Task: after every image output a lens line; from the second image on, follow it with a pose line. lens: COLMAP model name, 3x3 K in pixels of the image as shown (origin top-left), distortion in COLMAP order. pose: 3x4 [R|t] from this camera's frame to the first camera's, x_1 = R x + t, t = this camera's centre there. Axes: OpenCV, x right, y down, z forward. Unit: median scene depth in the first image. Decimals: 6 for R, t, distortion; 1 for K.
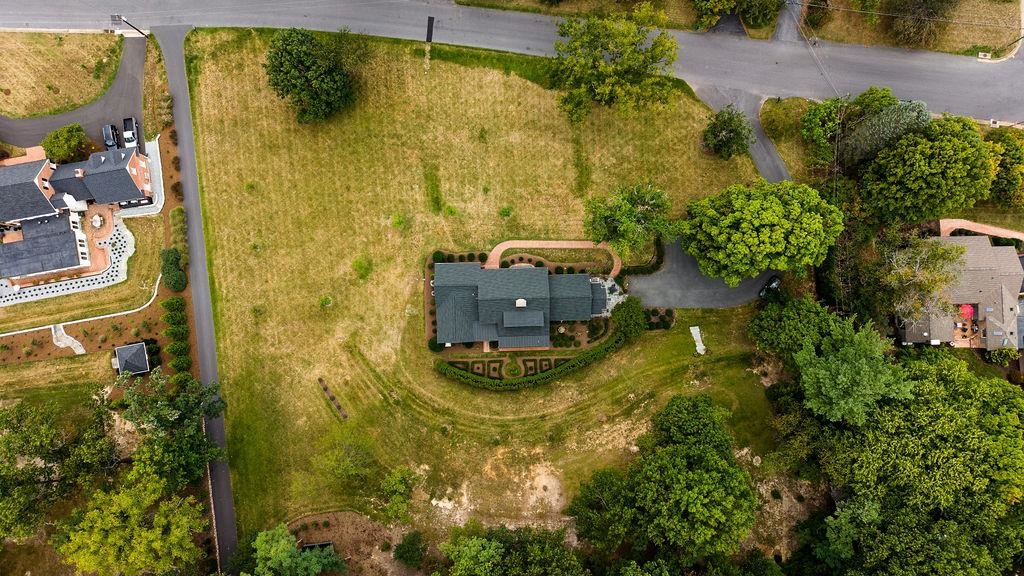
lens RADIAL K [[684.0, 0, 512.0], [0, 684.0, 288.0], [0, 0, 1]] dist [-0.000769, -0.000571]
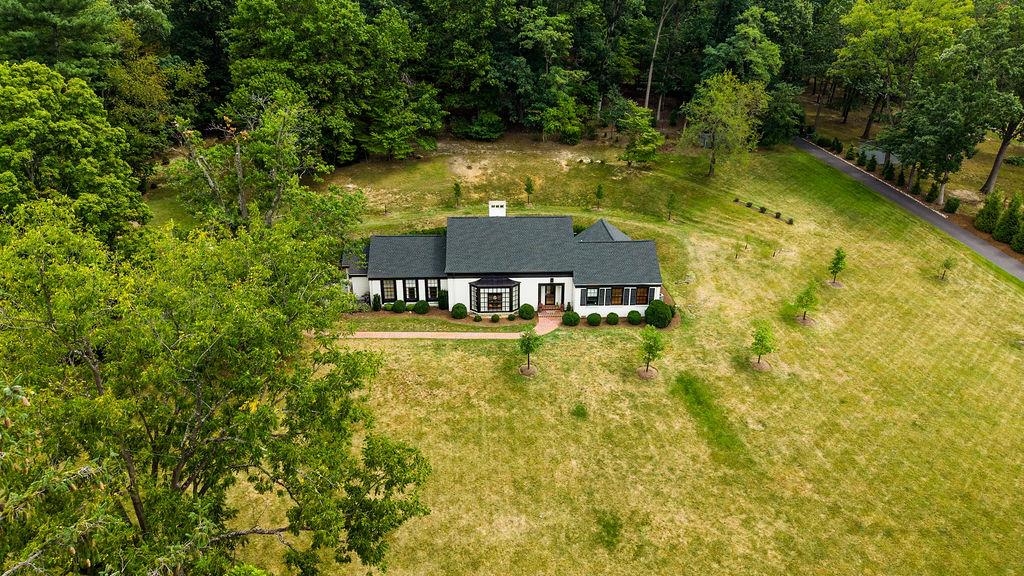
lens RADIAL K [[684.0, 0, 512.0], [0, 684.0, 288.0], [0, 0, 1]] dist [-0.000769, -0.000571]
pose [[-0.999802, -0.005483, -0.019105, 0.010779], [-0.016131, -0.337748, 0.941098, -0.508526], [-0.011612, 0.941221, 0.337593, 0.804534]]
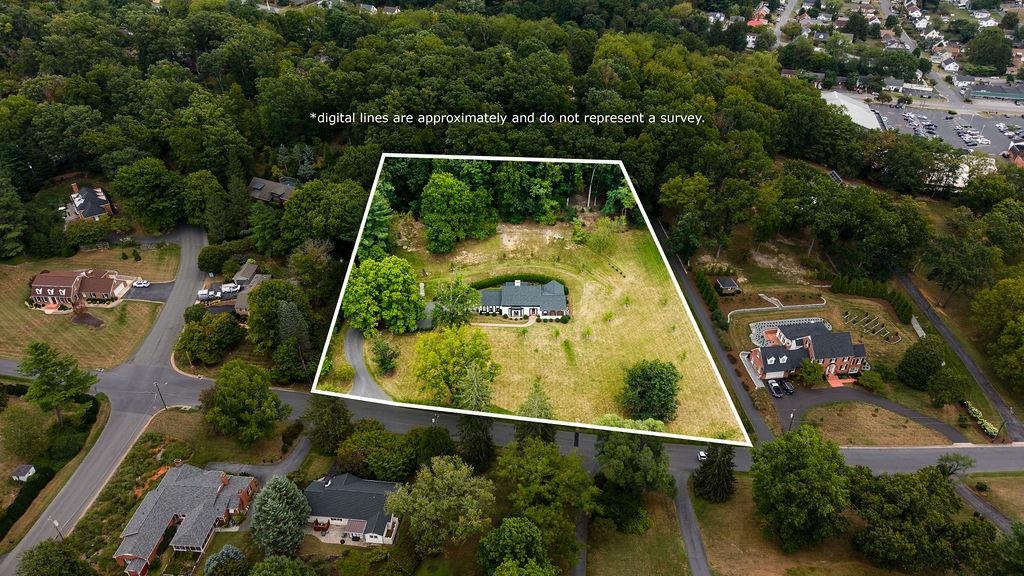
lens RADIAL K [[684.0, 0, 512.0], [0, 684.0, 288.0], [0, 0, 1]] dist [-0.000769, -0.000571]
pose [[-0.999100, -0.025232, 0.034103, -0.032409], [0.042238, -0.516849, 0.855034, -1.461956], [-0.003948, 0.855705, 0.517450, 0.045796]]
